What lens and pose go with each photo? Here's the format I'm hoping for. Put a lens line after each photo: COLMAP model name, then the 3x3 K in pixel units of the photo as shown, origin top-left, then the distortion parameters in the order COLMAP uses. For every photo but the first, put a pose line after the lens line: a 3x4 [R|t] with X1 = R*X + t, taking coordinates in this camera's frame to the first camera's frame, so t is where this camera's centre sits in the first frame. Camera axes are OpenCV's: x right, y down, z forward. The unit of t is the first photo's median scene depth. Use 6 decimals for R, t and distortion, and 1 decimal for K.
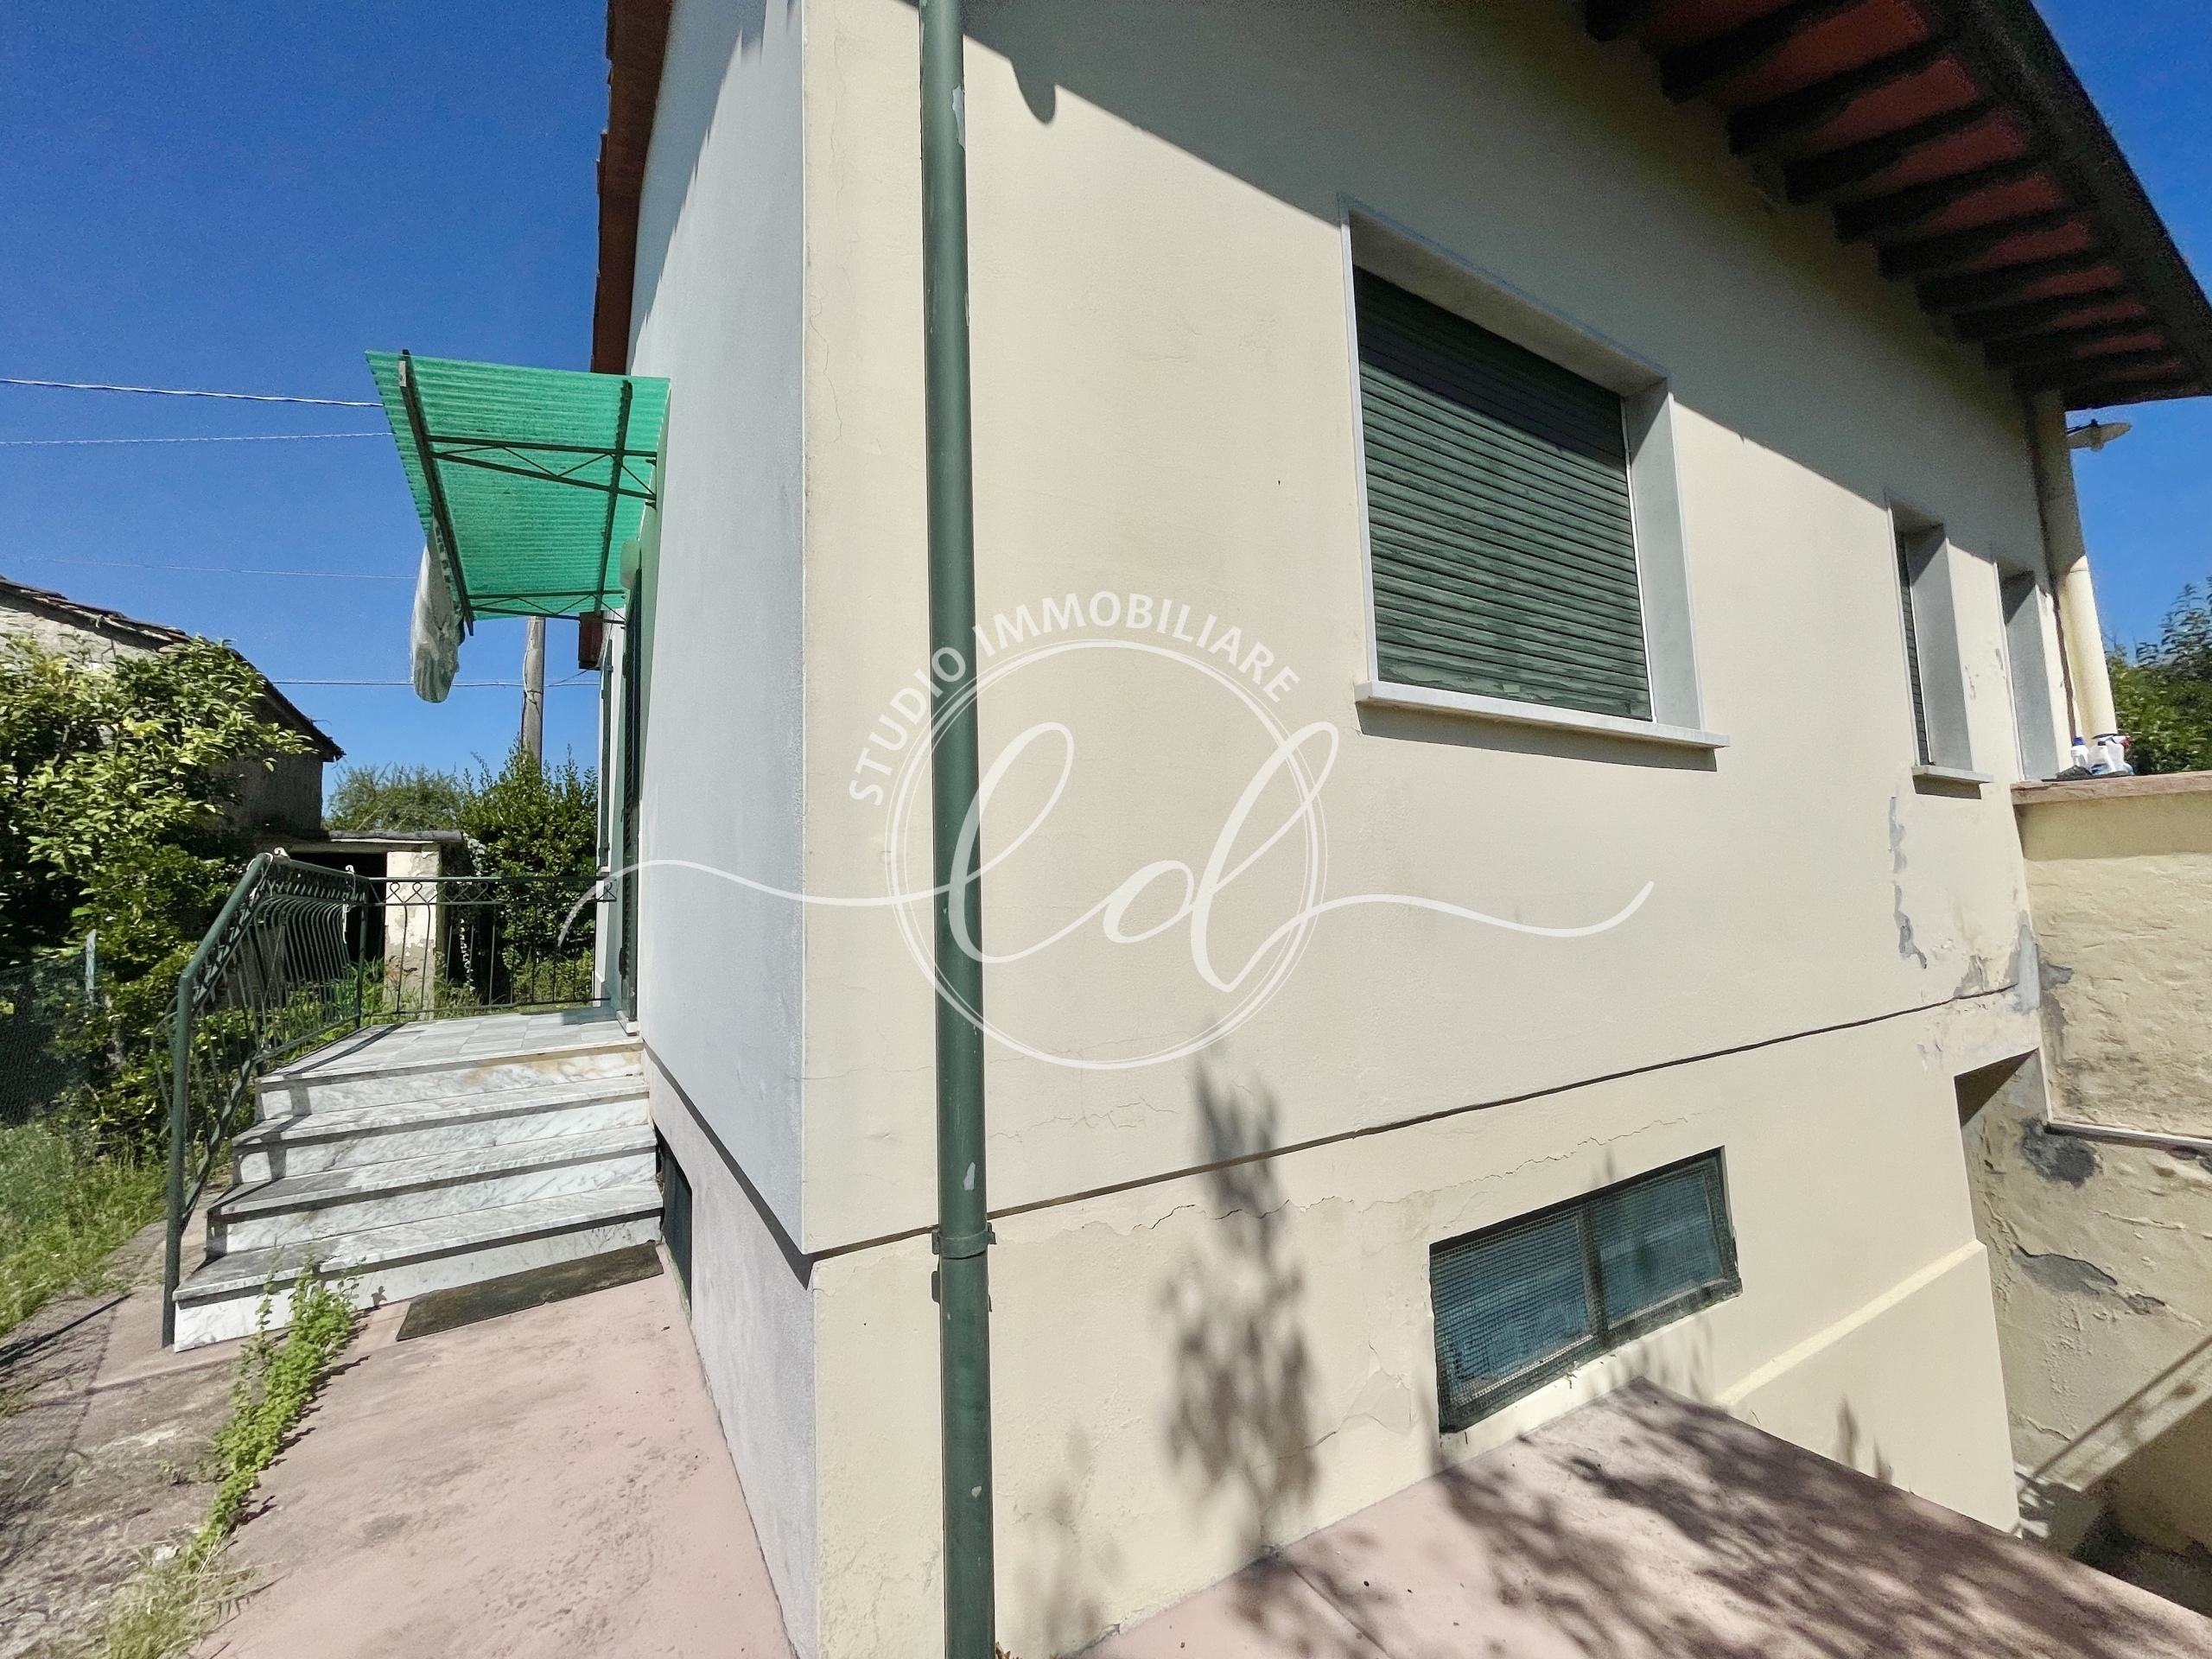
lens RADIAL K [[896.2, 0, 1103.0], [0, 896.2, 833.7], [0, 0, 1]] dist [-0.007636, 0.002943]
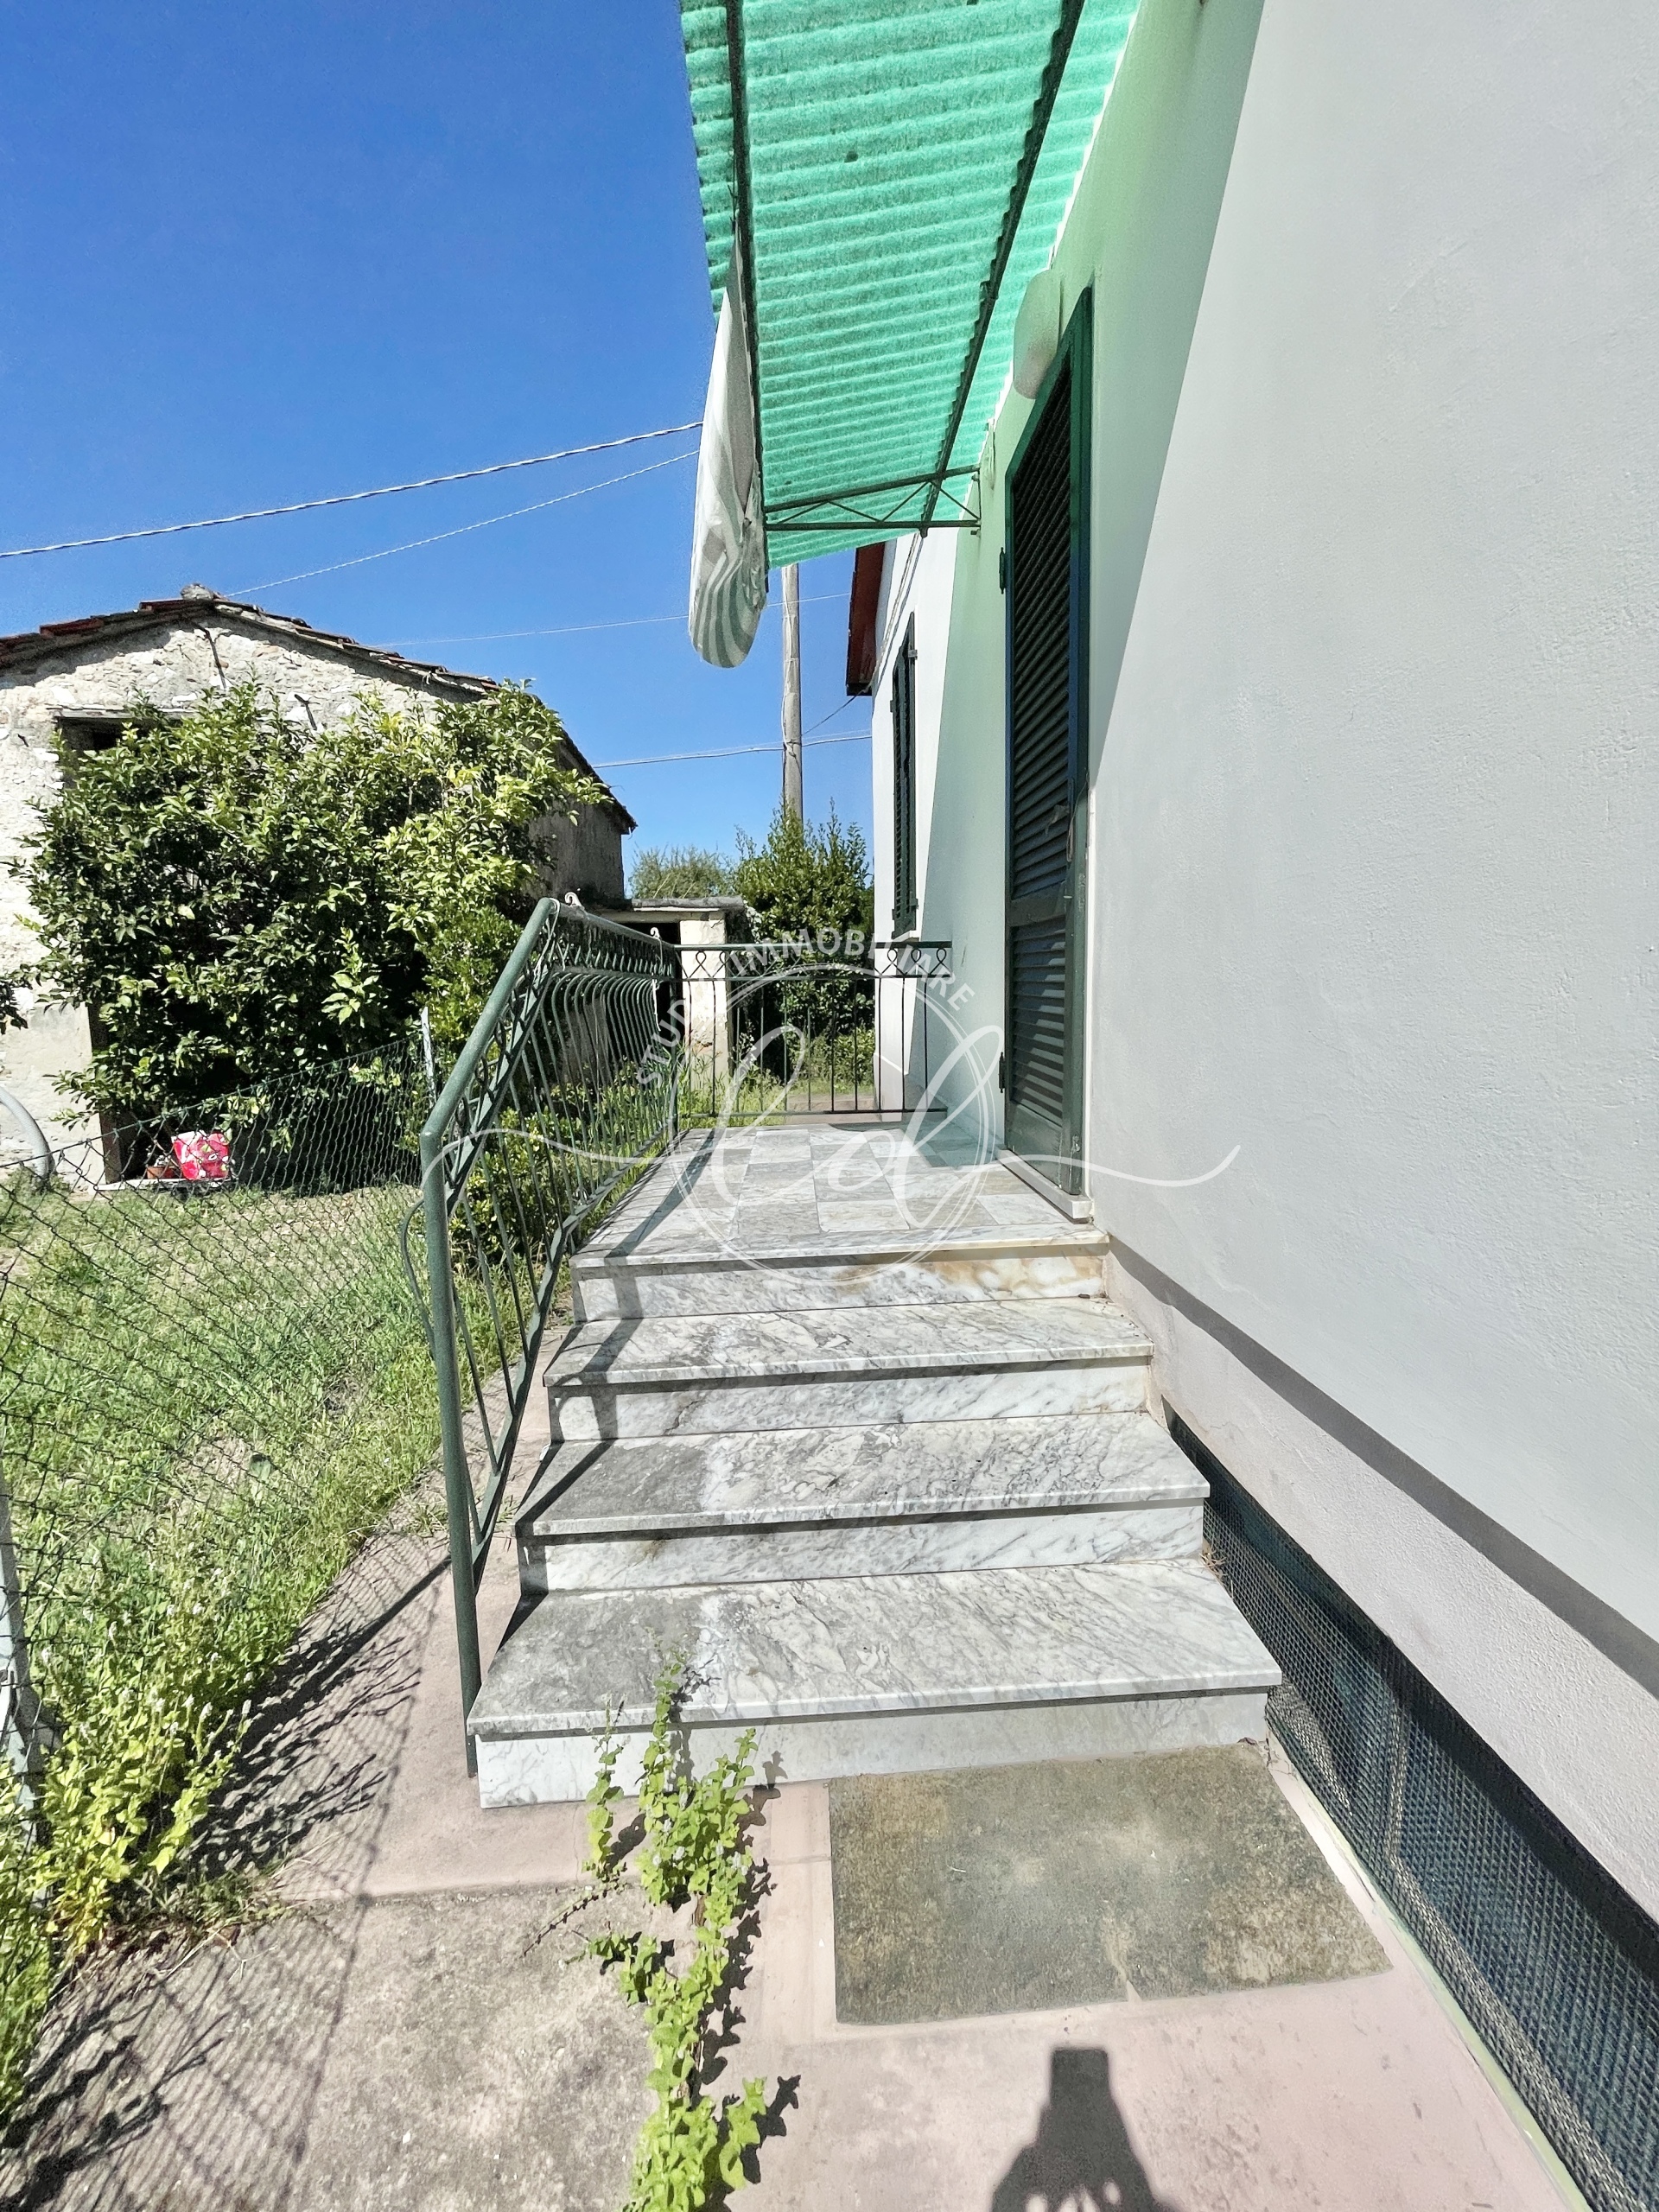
lens RADIAL K [[896.2, 0, 829.0], [0, 896.2, 1102.2], [0, 0, 1]] dist [-0.007636, 0.002943]
pose [[0.876143, 0.074760, -0.476219, -0.467928], [0.030293, 0.977409, 0.209172, 0.035648], [0.481099, -0.197691, 0.854086, 0.538289]]
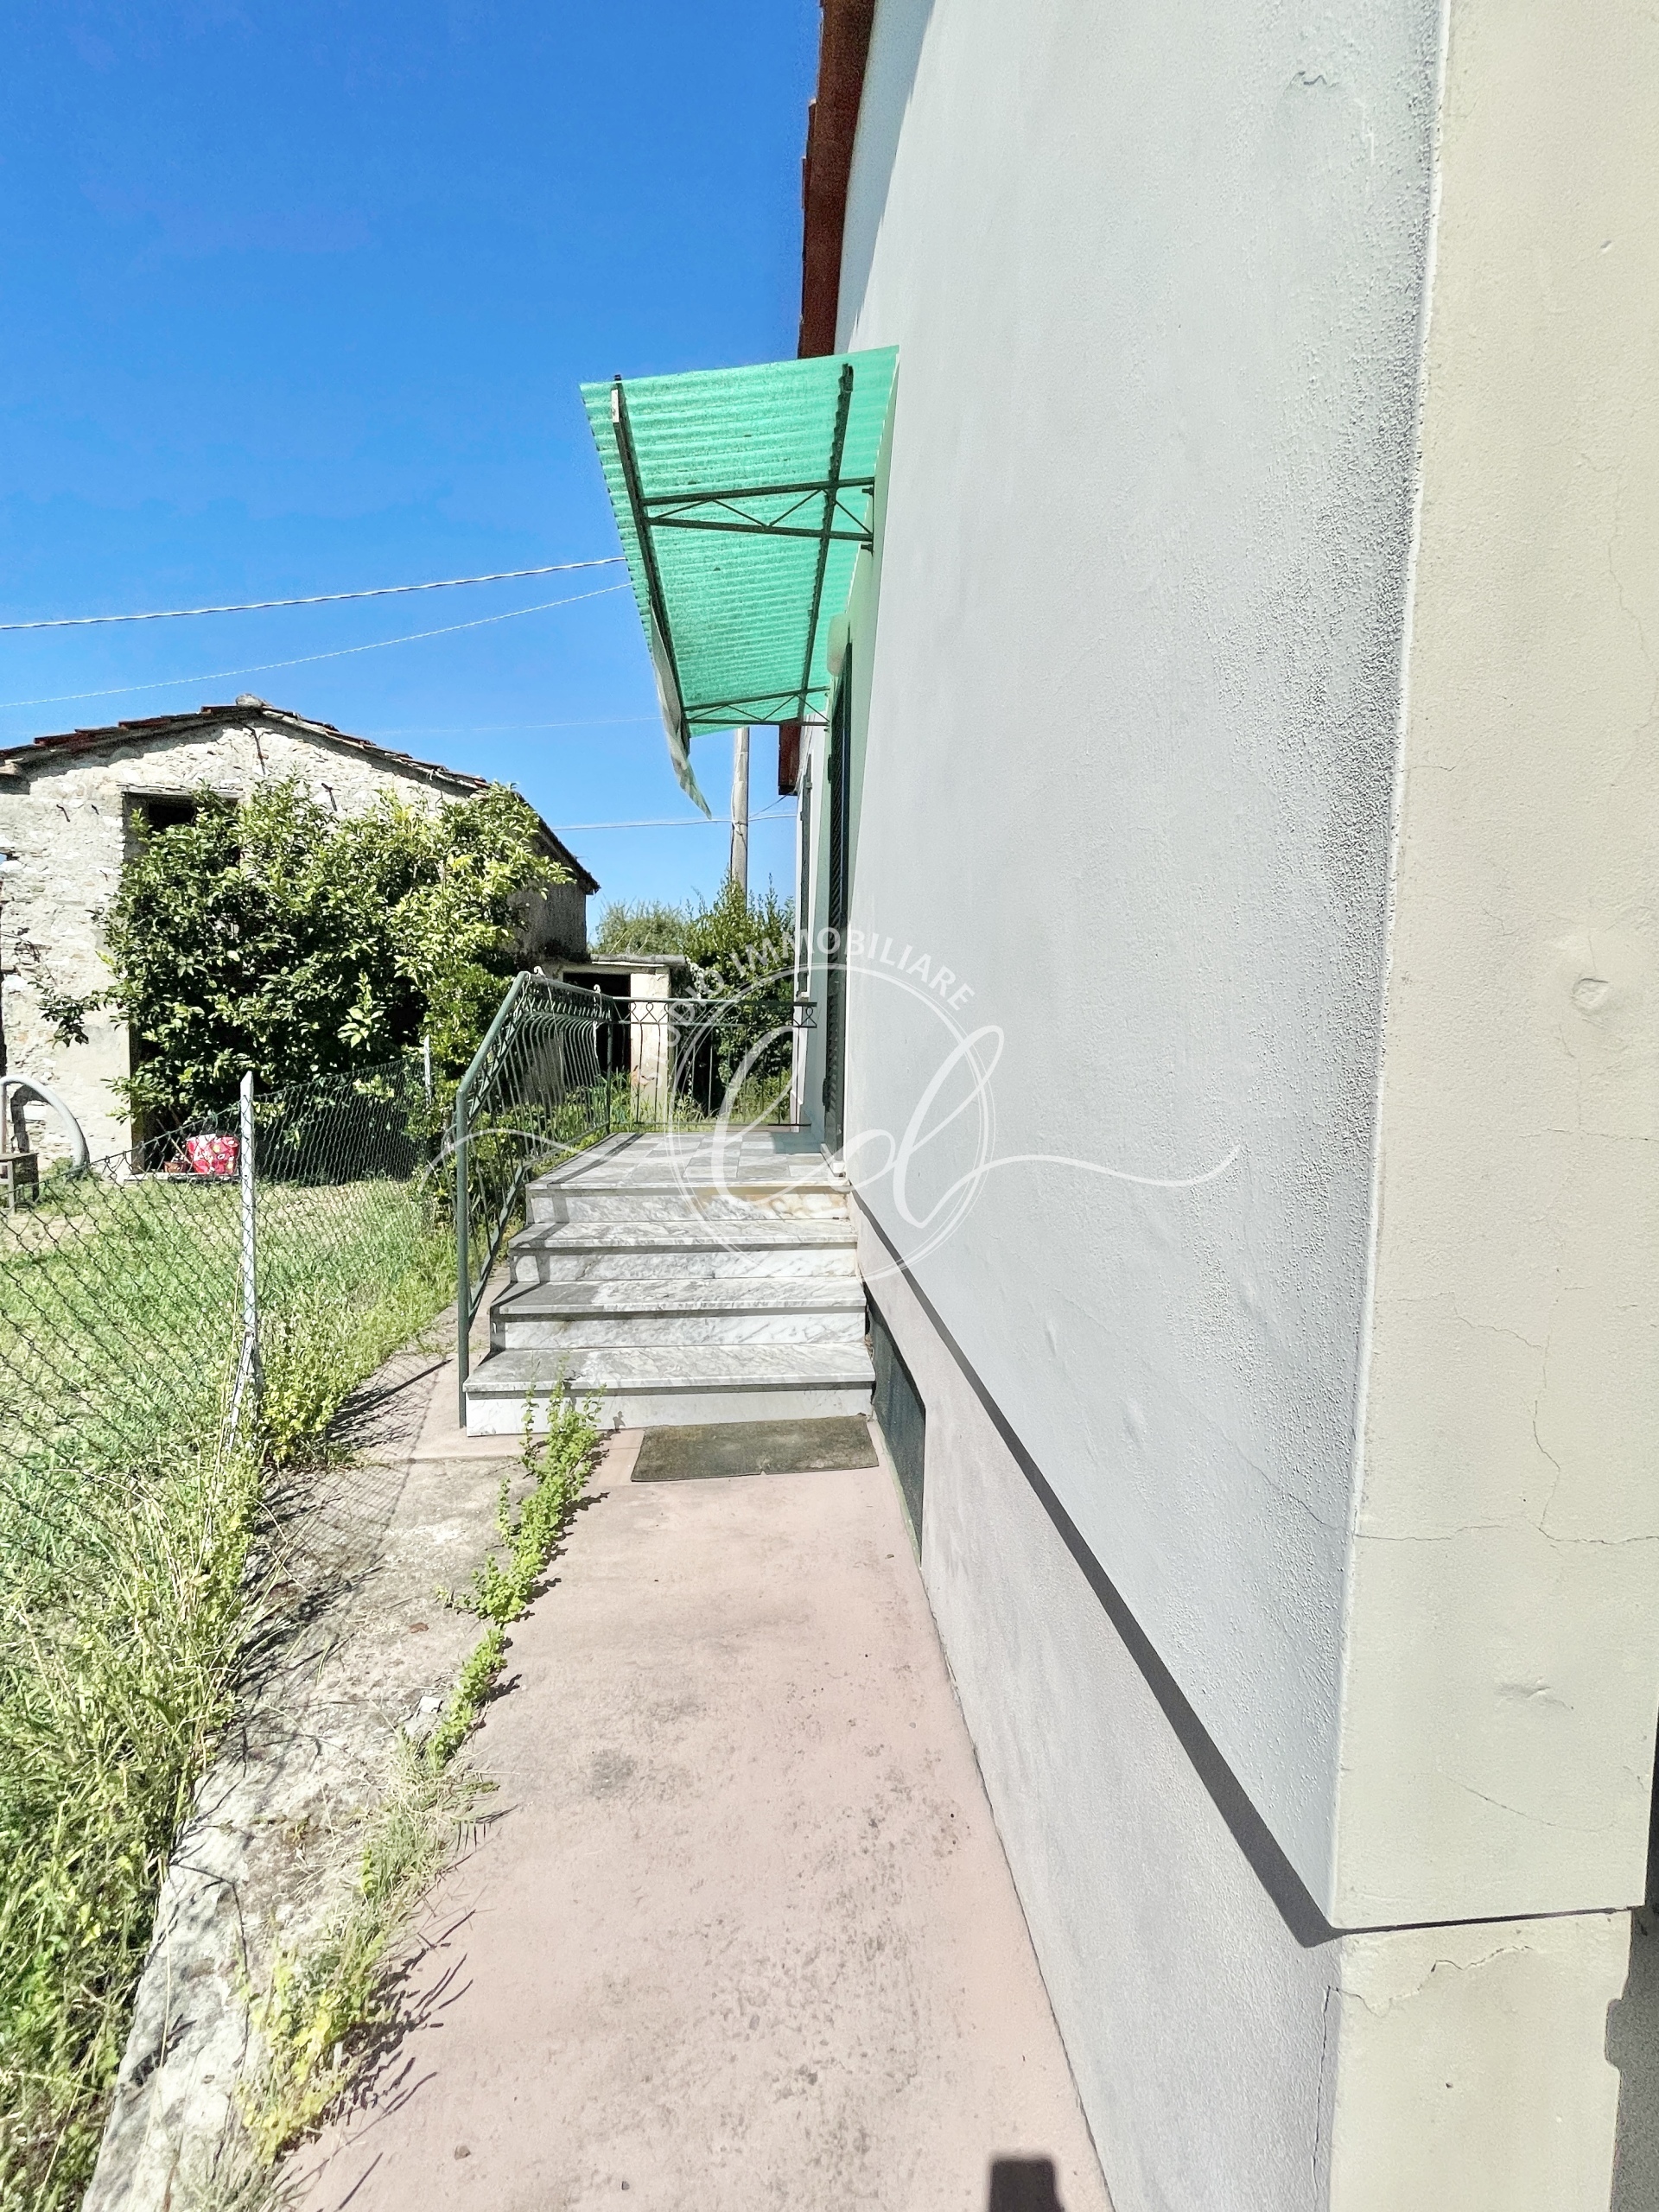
lens RADIAL K [[896.2, 0, 831.2], [0, 896.2, 1099.4], [0, 0, 1]] dist [-0.007636, 0.002943]
pose [[0.893736, 0.077018, -0.441932, -0.150772], [-0.010037, 0.988338, 0.151946, 0.007479], [0.448480, -0.131364, 0.884086, 0.219597]]
